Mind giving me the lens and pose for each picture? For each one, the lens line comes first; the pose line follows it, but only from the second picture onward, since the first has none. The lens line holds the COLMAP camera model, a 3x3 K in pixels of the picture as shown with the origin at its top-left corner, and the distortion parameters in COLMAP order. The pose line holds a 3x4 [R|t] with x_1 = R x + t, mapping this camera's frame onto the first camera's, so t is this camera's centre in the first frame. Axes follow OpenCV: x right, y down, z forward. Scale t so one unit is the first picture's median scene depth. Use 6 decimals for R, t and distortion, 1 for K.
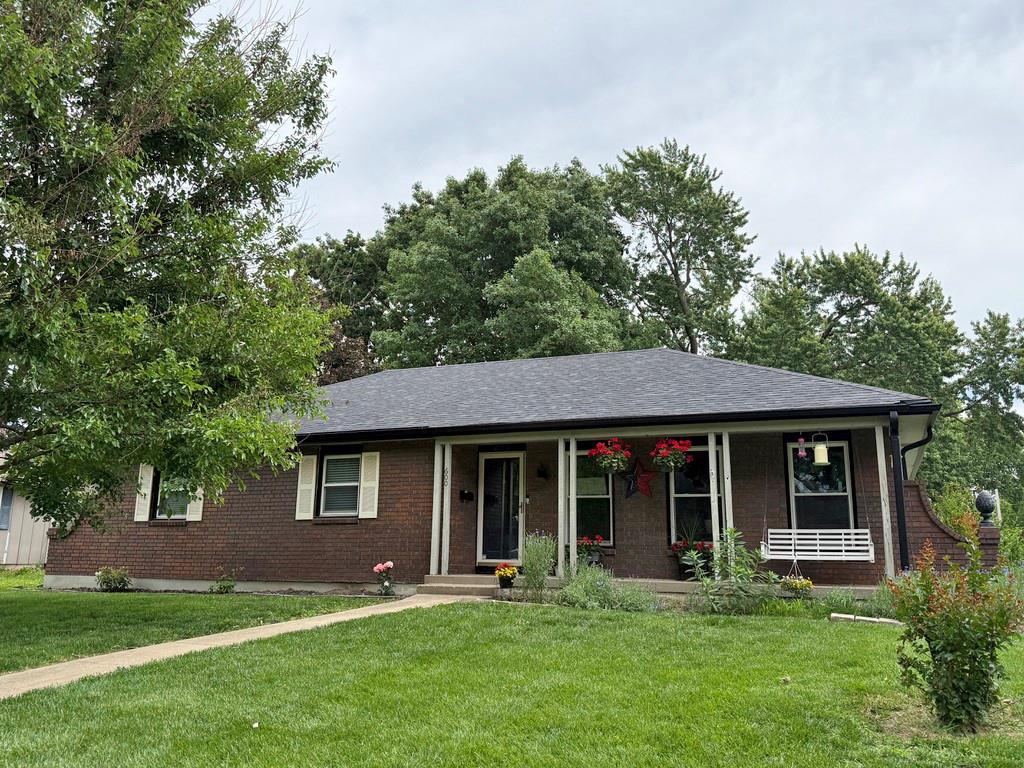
lens RADIAL K [[859.5, 0, 512.7], [0, 859.5, 383.8], [0, 0, 1]] dist [0.088865, -0.085883]
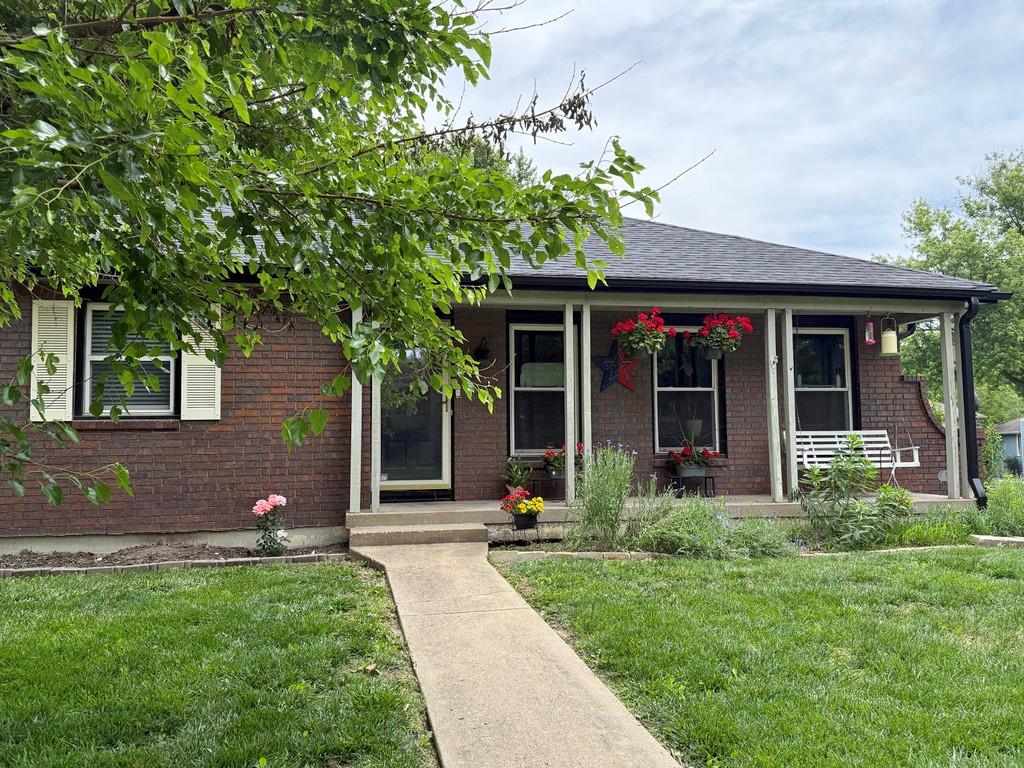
lens RADIAL K [[859.5, 0, 511.7], [0, 859.5, 386.7], [0, 0, 1]] dist [0.088865, -0.085883]
pose [[0.812689, 0.012105, 0.582572, -0.312241], [-0.096577, 0.988755, 0.114180, 0.046266], [-0.574639, -0.149055, 0.804719, 0.401208]]
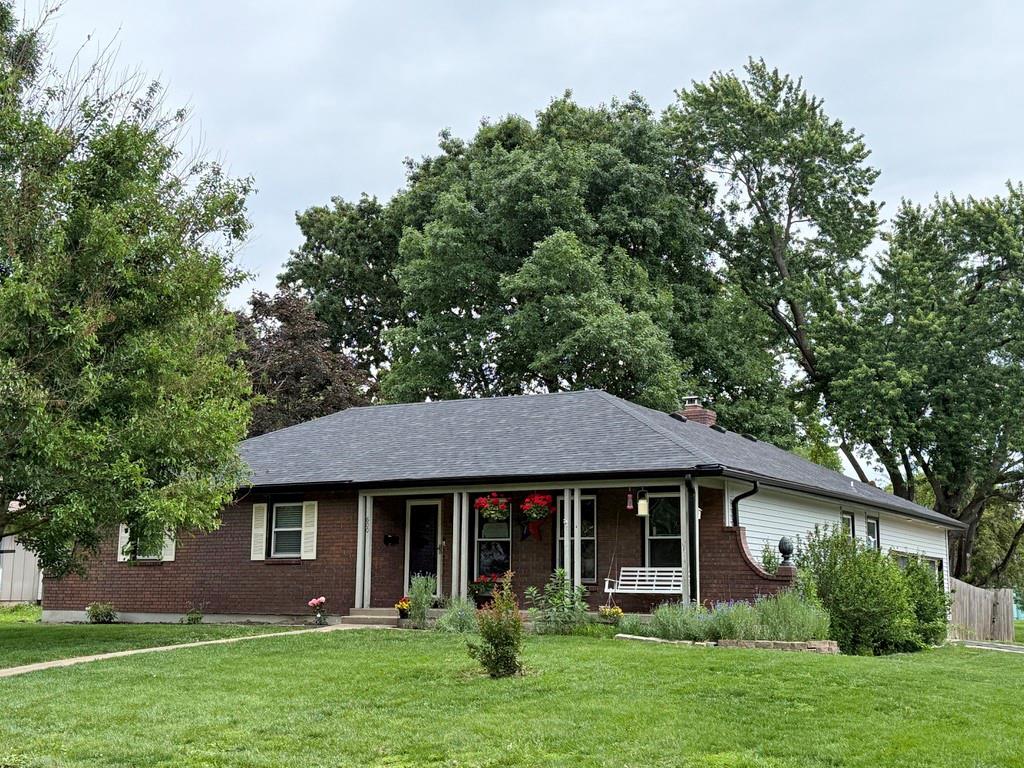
lens RADIAL K [[1345.5, 0, 513.6], [0, 1345.5, 380.4], [0, 0, 1]] dist [0.129917, 0.000000]
pose [[0.989862, -0.026002, -0.139631, 0.334051], [0.032502, 0.998482, 0.044474, -0.141995], [0.138262, -0.048561, 0.989204, -0.676156]]
